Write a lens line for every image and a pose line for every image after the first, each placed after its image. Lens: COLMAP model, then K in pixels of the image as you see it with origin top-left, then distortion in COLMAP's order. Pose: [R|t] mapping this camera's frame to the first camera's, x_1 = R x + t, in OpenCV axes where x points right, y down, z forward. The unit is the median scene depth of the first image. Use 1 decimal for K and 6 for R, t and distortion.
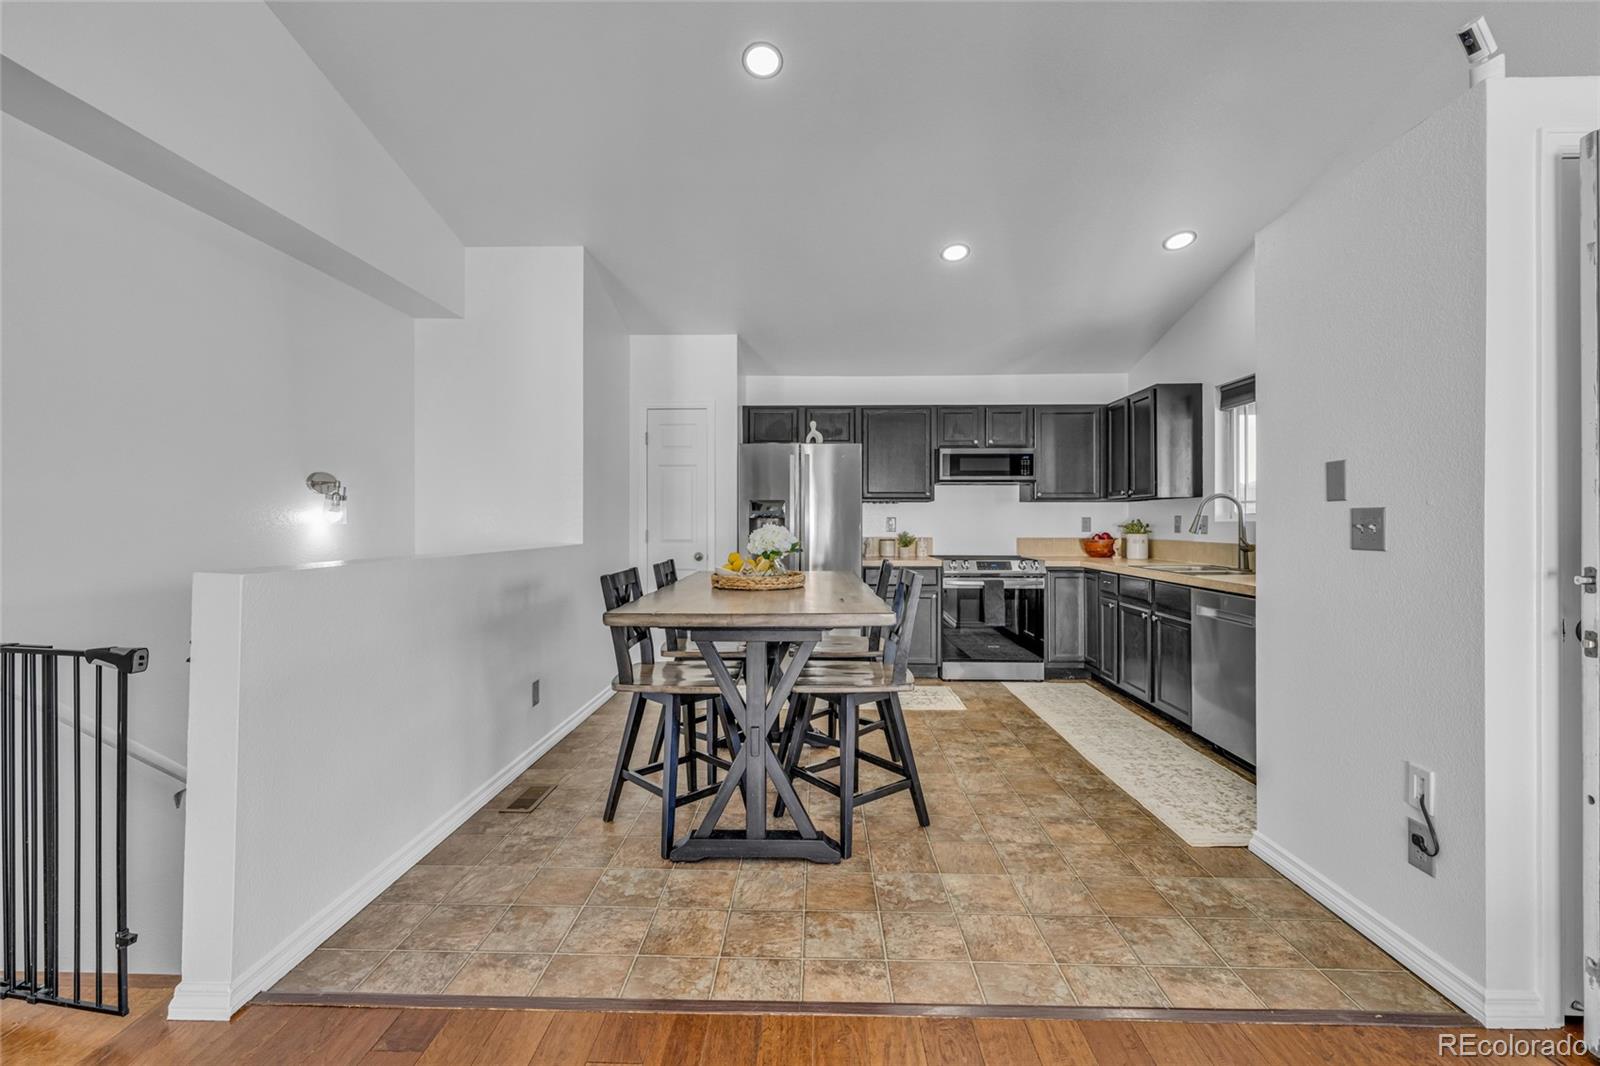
lens RADIAL K [[661.0, 0, 799.1], [0, 661.0, 524.2], [0, 0, 1]] dist [-0.000290, 0.000068]
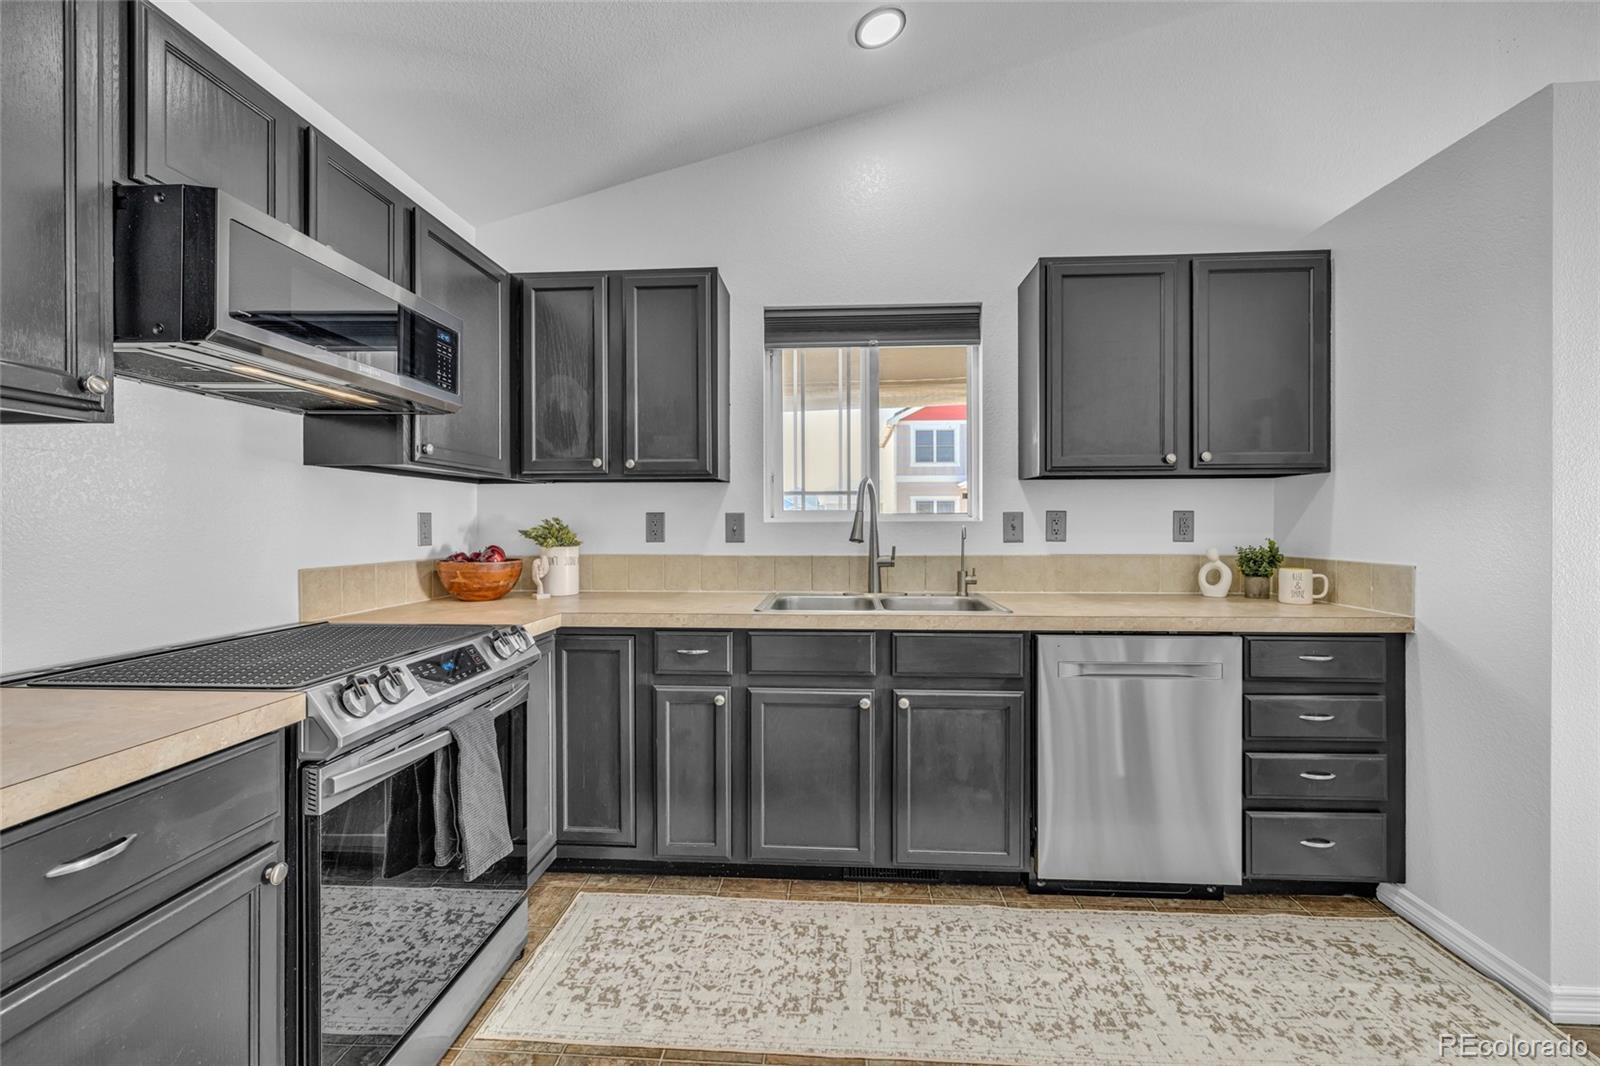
lens RADIAL K [[661.0, 0, 801.6], [0, 661.0, 529.8], [0, 0, 1]] dist [-0.000290, 0.000068]
pose [[0.045183, -0.006313, 0.998959, 0.002751], [0.006445, 0.999961, 0.006028, -0.000341], [-0.998958, 0.006166, 0.045222, 0.797656]]
